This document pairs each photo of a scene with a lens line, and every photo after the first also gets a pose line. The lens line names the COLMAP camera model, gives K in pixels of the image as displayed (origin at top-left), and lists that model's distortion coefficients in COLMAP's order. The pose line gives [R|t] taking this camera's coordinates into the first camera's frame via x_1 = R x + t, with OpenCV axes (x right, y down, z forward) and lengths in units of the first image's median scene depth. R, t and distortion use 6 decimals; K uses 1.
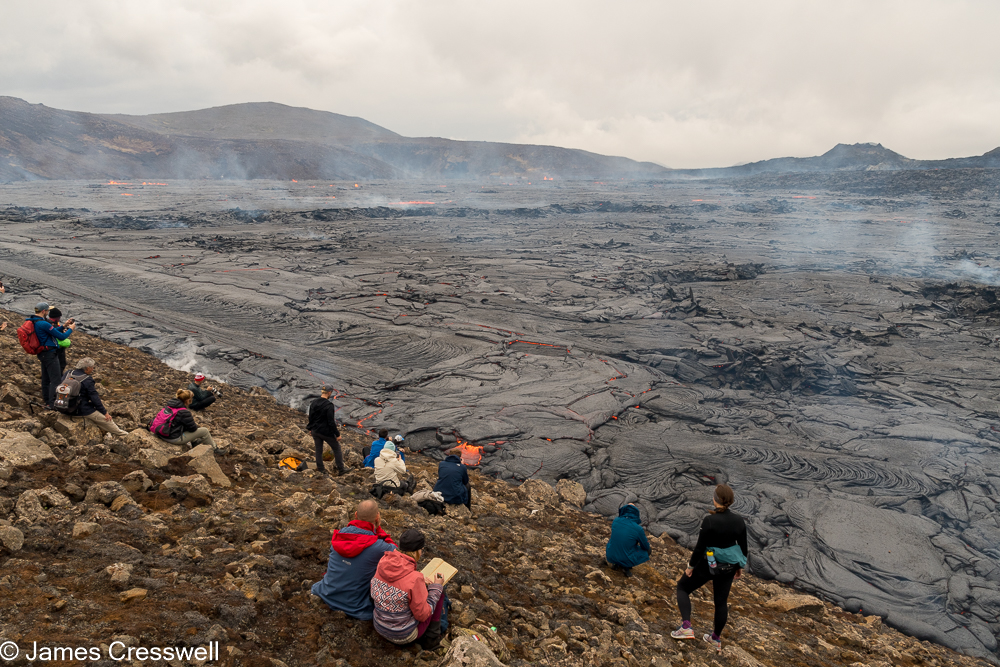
lens RADIAL K [[742.4, 0, 500.0], [0, 742.4, 333.5], [0, 0, 1]] dist [0.033627, 0.001943]
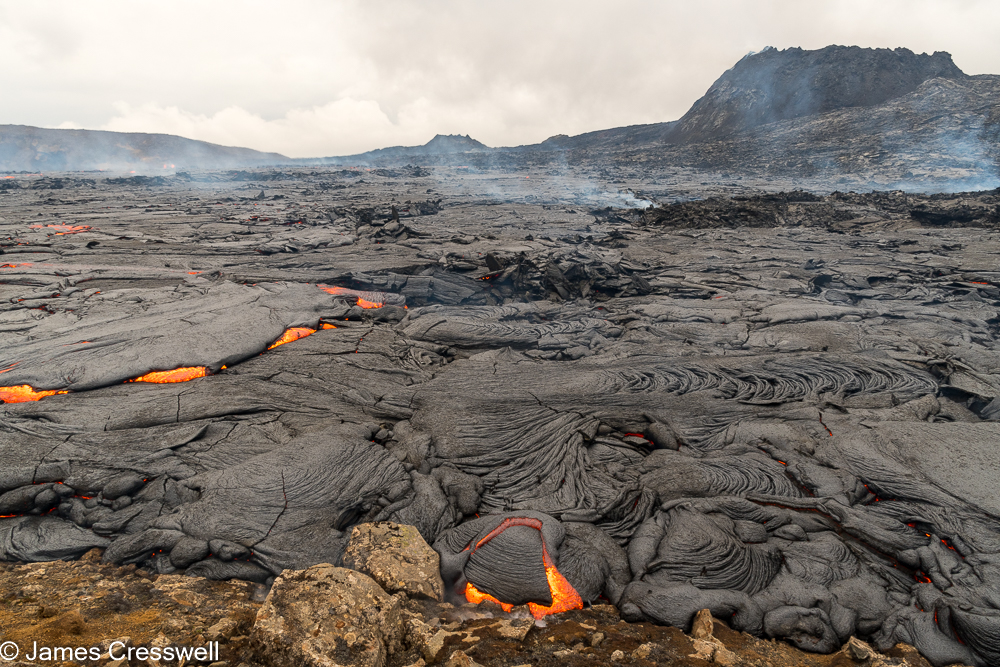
lens RADIAL K [[660.8, 0, 500.0], [0, 660.8, 333.5], [0, 0, 1]] dist [-0.003905, 0.000975]
pose [[0.866844, -0.138345, 0.479002, 0.000717], [0.126280, 0.990327, 0.057497, 0.035599], [-0.482323, 0.010647, 0.875929, 0.261464]]
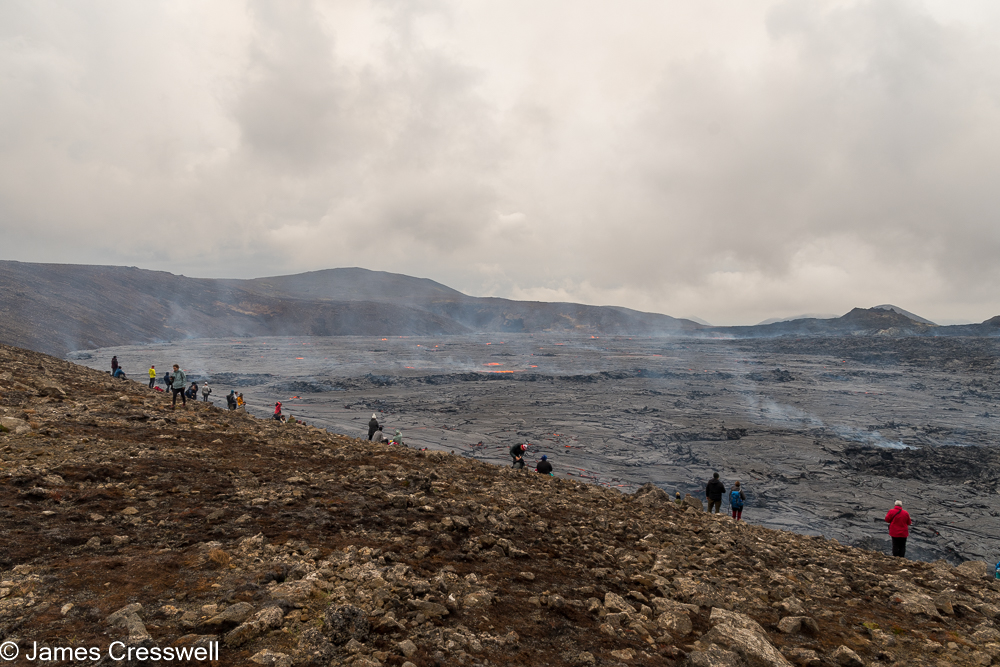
lens RADIAL K [[742.4, 0, 500.0], [0, 742.4, 333.5], [0, 0, 1]] dist [0.033627, 0.001943]
pose [[0.998243, 0.012326, -0.057964, -0.064265], [-0.022733, 0.982948, -0.182475, 0.003389], [0.054726, 0.183472, 0.981500, -0.586529]]
